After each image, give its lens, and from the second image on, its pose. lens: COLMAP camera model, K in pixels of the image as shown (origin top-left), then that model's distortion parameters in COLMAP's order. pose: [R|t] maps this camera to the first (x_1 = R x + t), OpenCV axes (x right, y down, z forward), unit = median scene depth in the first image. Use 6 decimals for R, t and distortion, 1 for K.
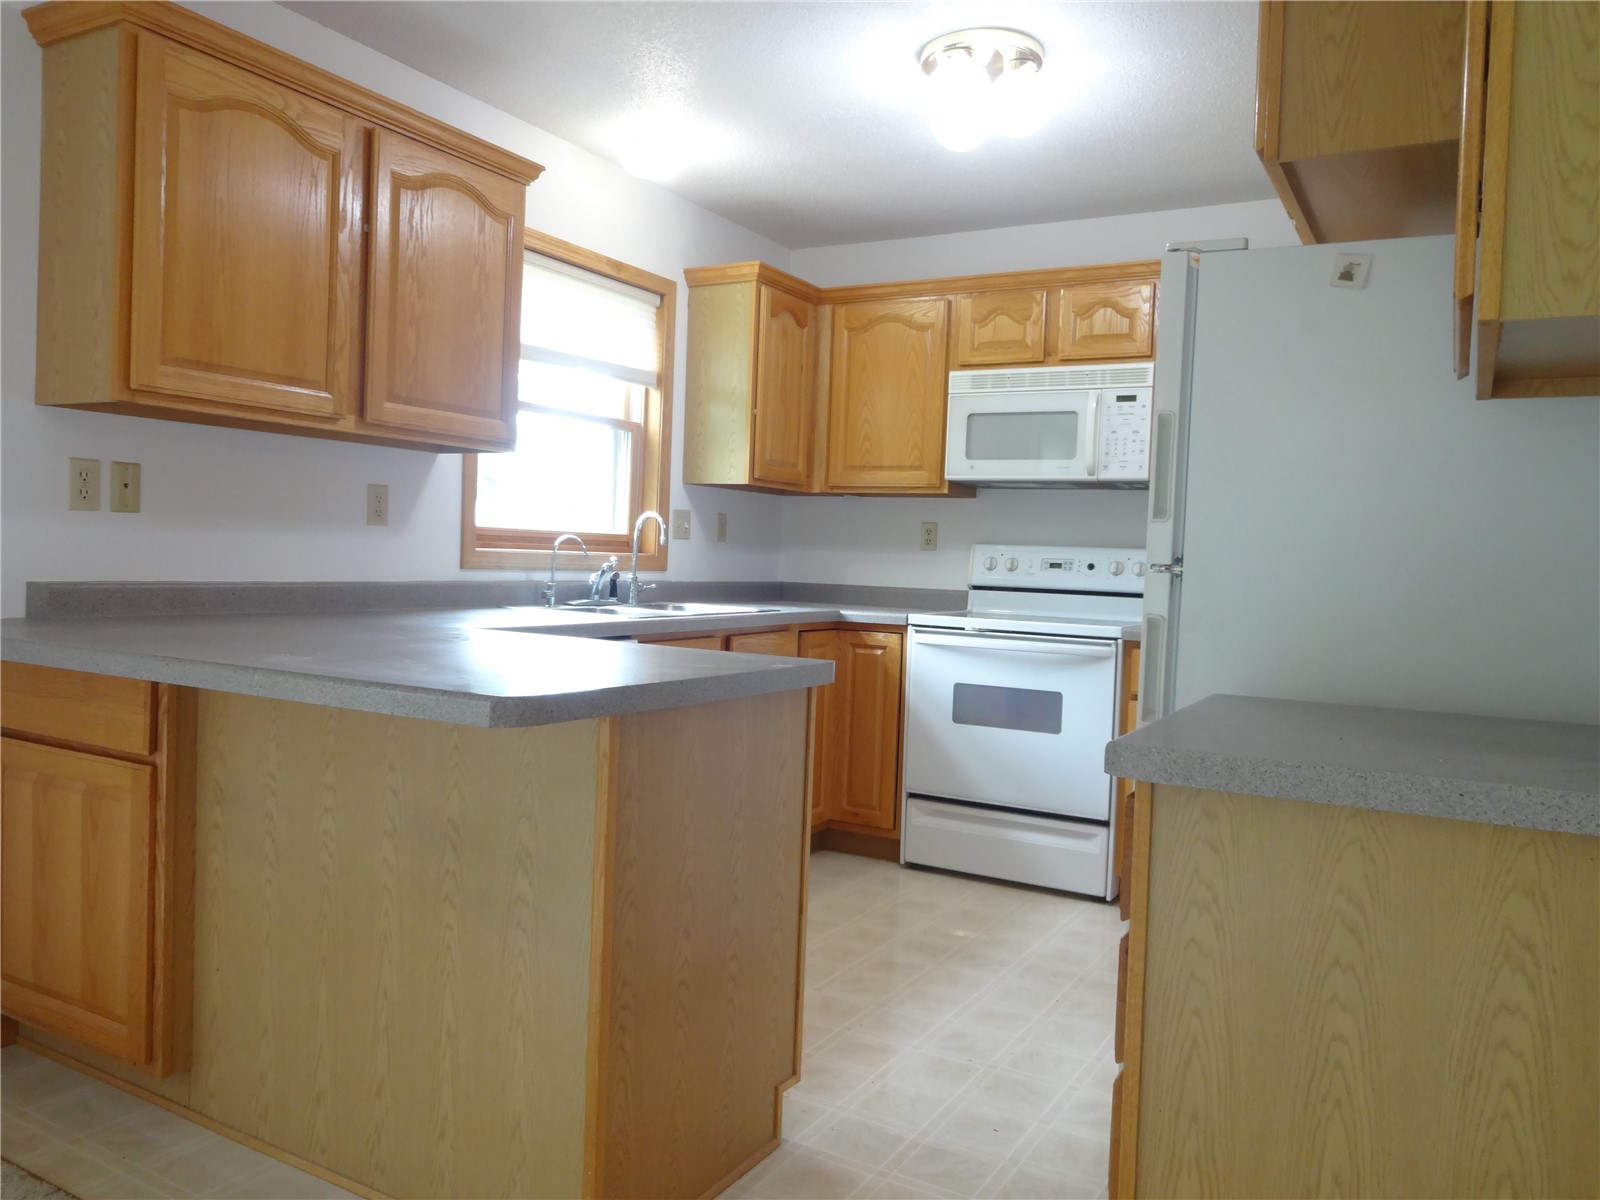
lens RADIAL K [[1180.5, 0, 794.0], [0, 1180.5, 593.1], [0, 0, 1]] dist [0.001864, -0.002139]
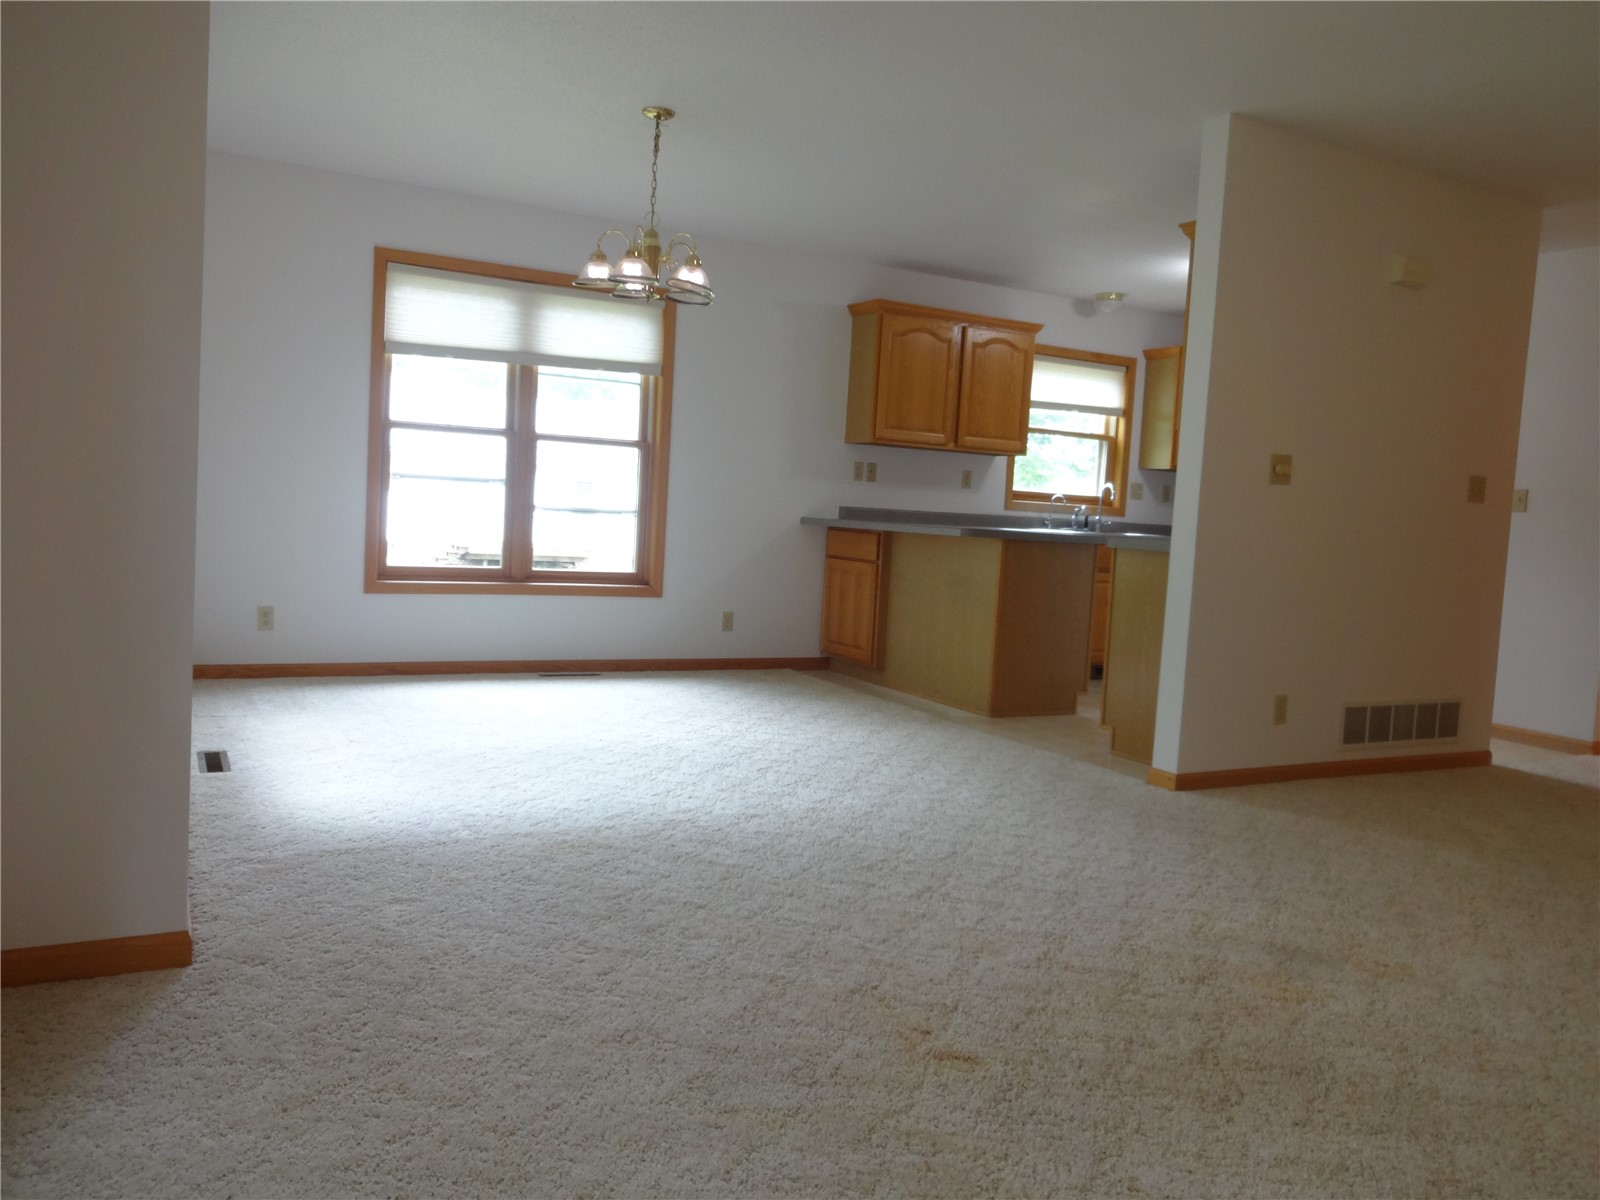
lens RADIAL K [[1180.5, 0, 794.0], [0, 1180.5, 593.1], [0, 0, 1]] dist [0.001864, -0.002139]
pose [[0.846209, 0.046406, -0.530827, 0.469378], [-0.040506, 0.998920, 0.022754, 0.085014], [0.531310, 0.002247, 0.847175, -0.887678]]
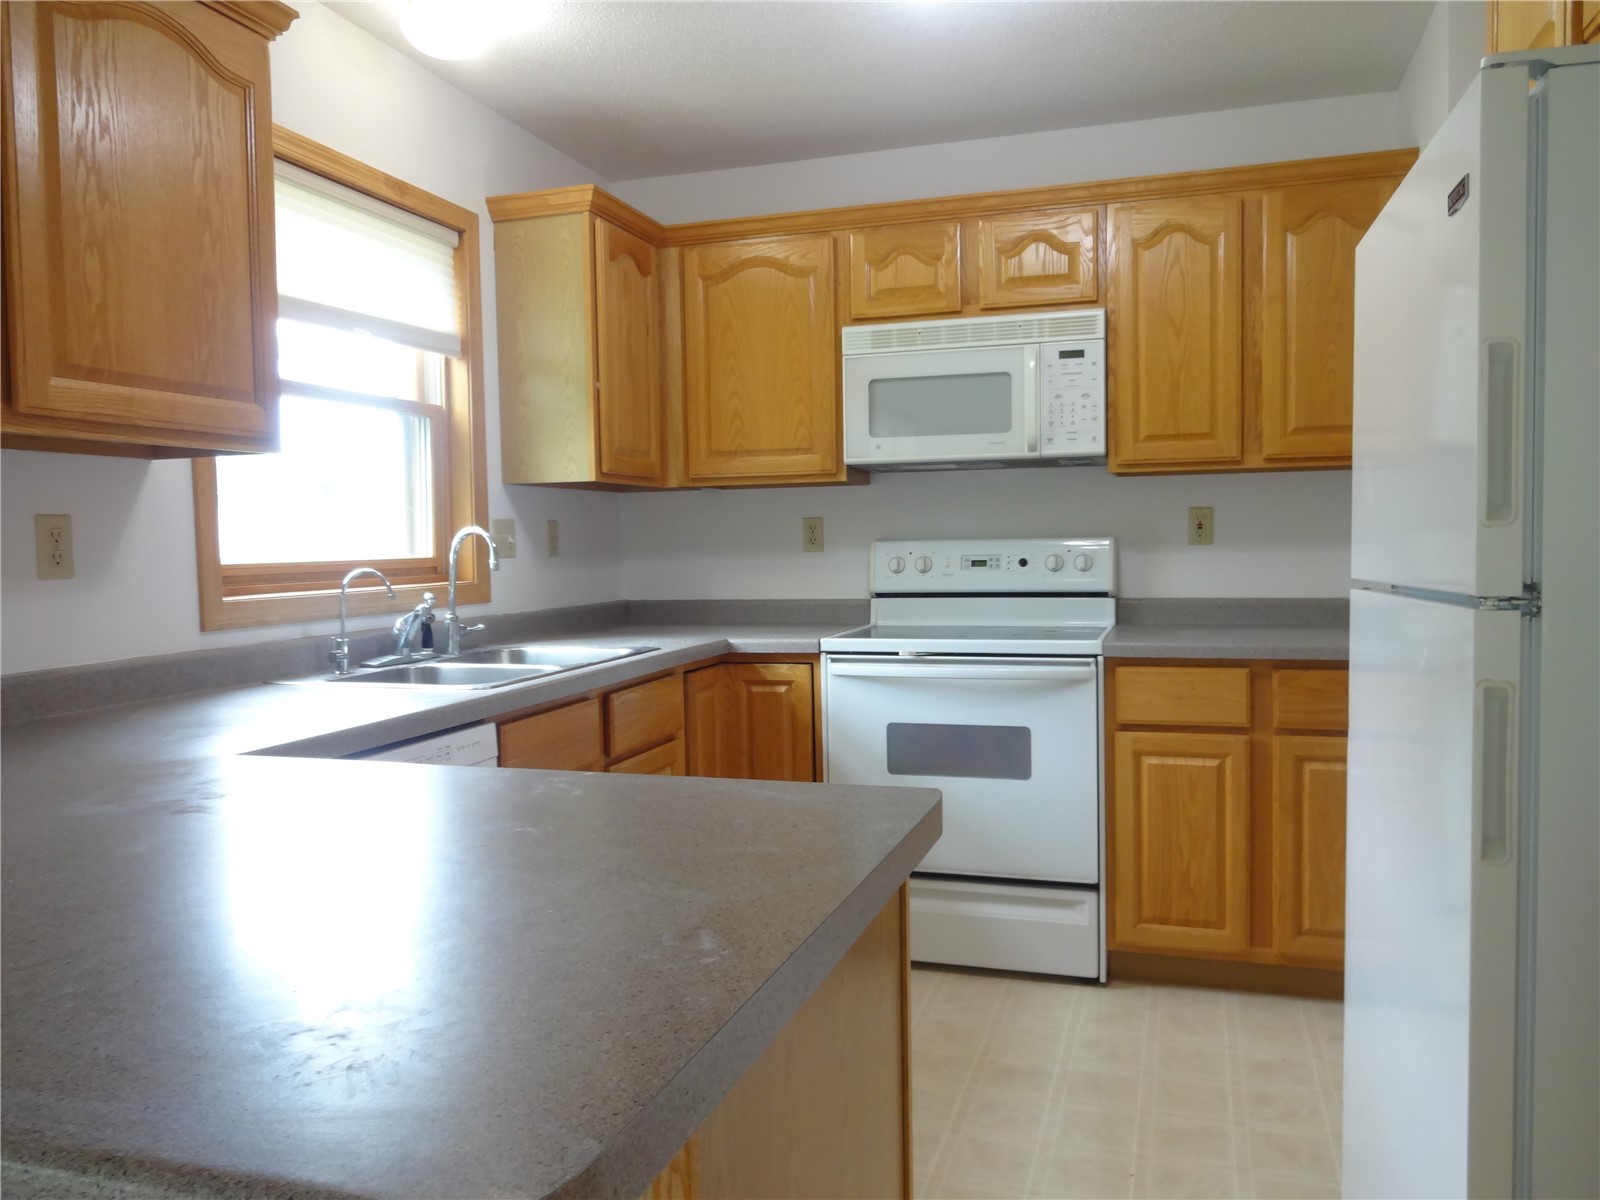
lens RADIAL K [[1180.5, 0, 794.0], [0, 1180.5, 593.1], [0, 0, 1]] dist [0.001864, -0.002139]
pose [[0.976162, -0.065864, 0.206808, -0.080440], [0.062637, 0.997791, 0.022118, -0.031149], [-0.207808, -0.008637, 0.978131, 0.244600]]
